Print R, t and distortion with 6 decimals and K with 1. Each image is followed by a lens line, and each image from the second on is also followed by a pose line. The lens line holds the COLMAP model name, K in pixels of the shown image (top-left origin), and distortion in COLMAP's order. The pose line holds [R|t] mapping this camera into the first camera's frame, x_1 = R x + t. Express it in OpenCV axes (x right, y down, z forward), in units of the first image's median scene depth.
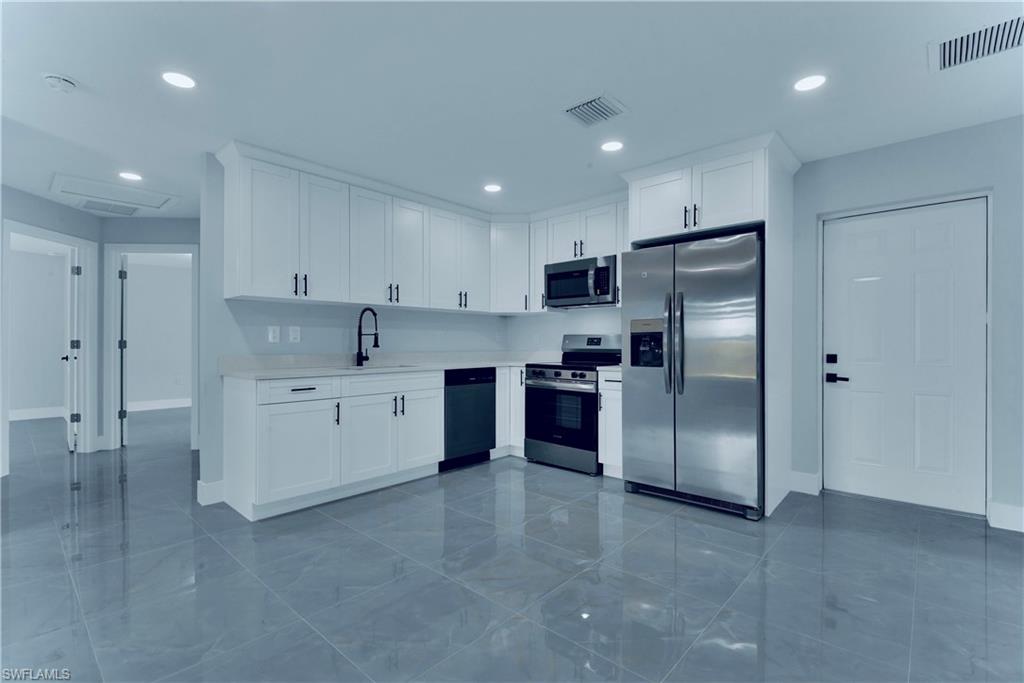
lens RADIAL K [[467.2, 0, 517.0], [0, 467.2, 346.2], [0, 0, 1]] dist [-0.039785, -0.000174]
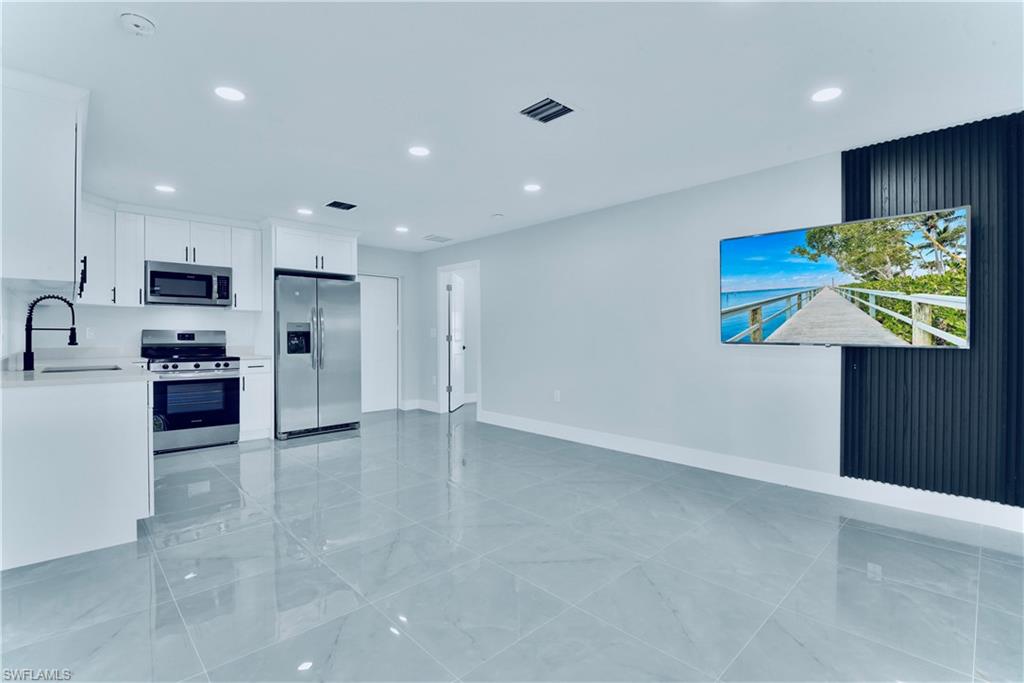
lens RADIAL K [[467.2, 0, 517.0], [0, 467.2, 346.2], [0, 0, 1]] dist [-0.039785, -0.000174]
pose [[0.024987, -0.022817, 0.999427, -1.038838], [0.002239, 0.999738, 0.022768, -0.011738], [-0.999685, 0.001669, 0.025032, 0.200594]]
